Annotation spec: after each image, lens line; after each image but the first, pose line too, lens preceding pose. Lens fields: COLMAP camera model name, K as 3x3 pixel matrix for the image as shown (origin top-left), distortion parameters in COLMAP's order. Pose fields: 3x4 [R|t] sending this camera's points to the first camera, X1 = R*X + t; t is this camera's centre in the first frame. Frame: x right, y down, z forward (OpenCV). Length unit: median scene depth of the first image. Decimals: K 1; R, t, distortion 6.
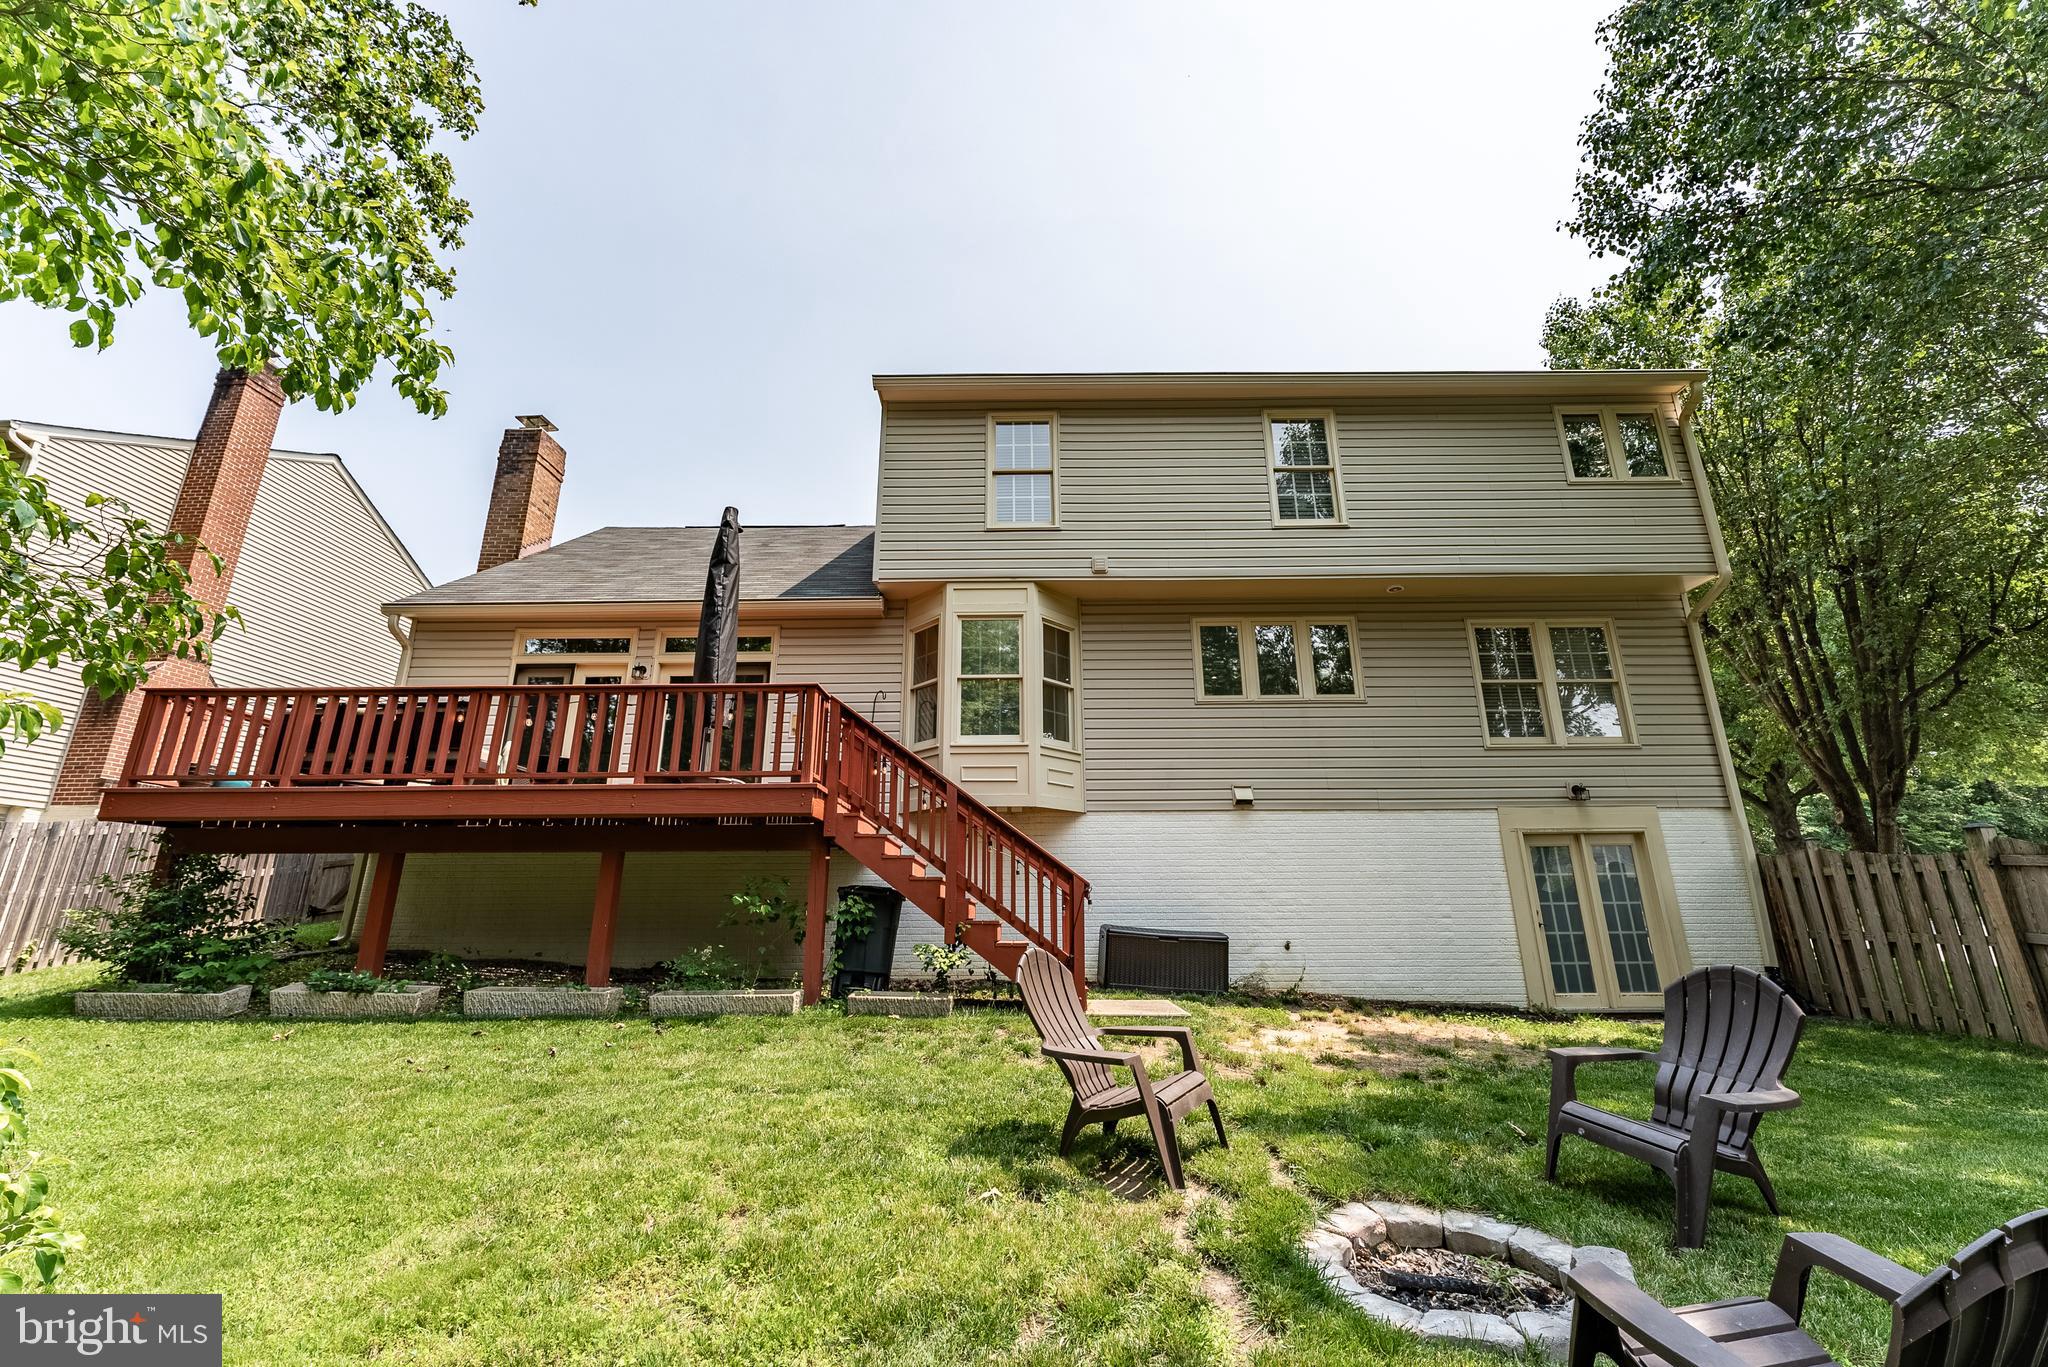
lens RADIAL K [[830.4, 0, 1002.4], [0, 830.4, 670.0], [0, 0, 1]] dist [-0.000326, 0.001199]
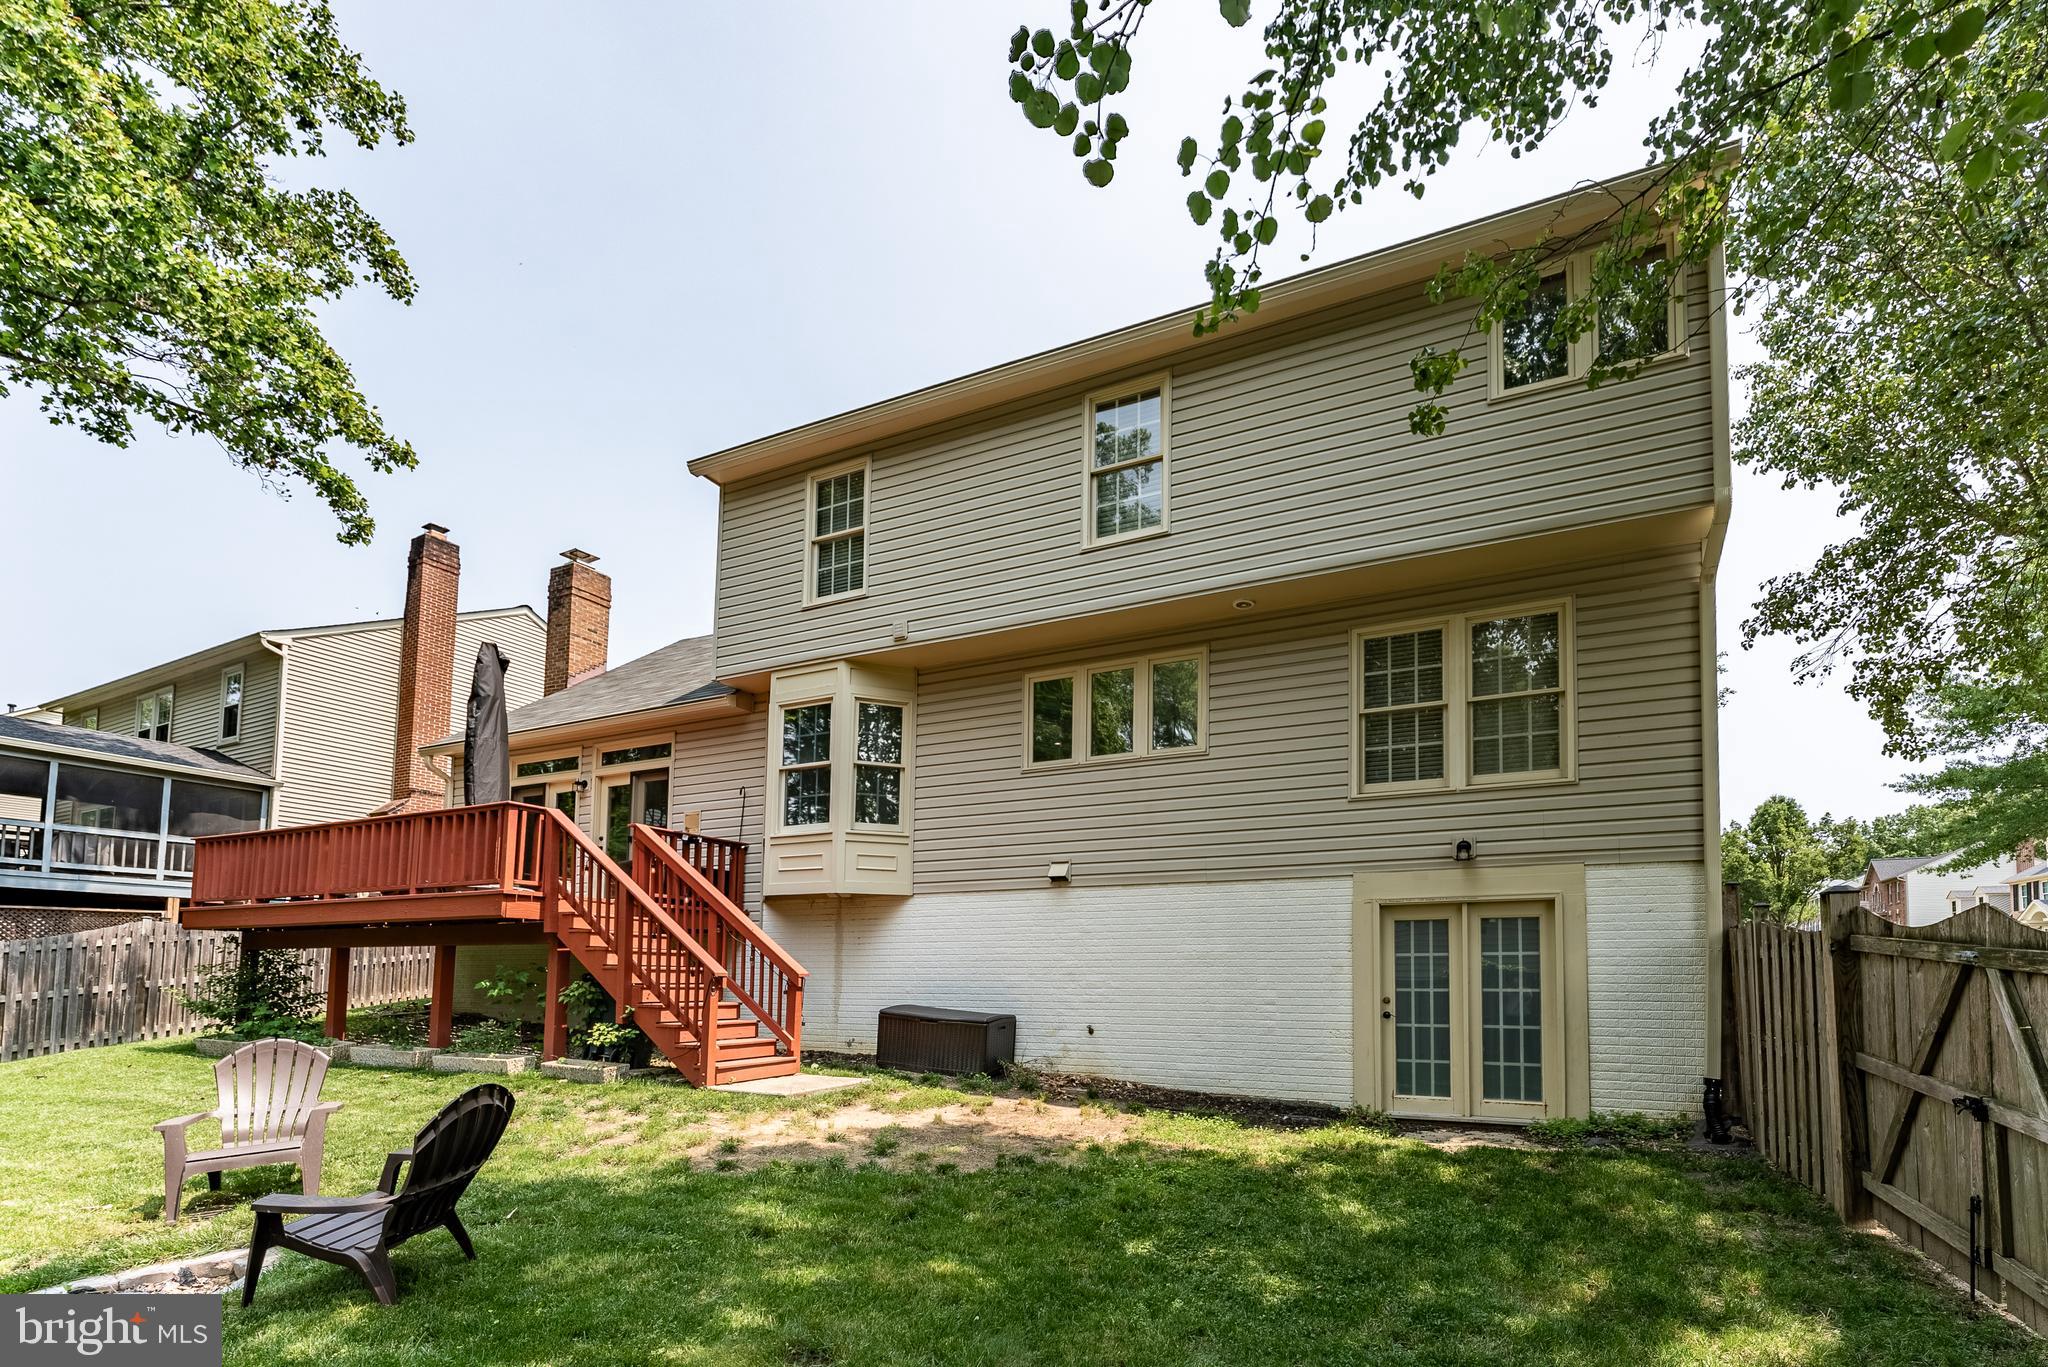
lens RADIAL K [[887.2, 0, 1055.9], [0, 887.2, 919.0], [0, 0, 1]] dist [0.001559, -0.000168]
pose [[0.918634, -0.020453, -0.394580, 0.660736], [0.106203, 0.974689, 0.196731, 0.009455], [0.380569, -0.222629, 0.897554, 0.112535]]
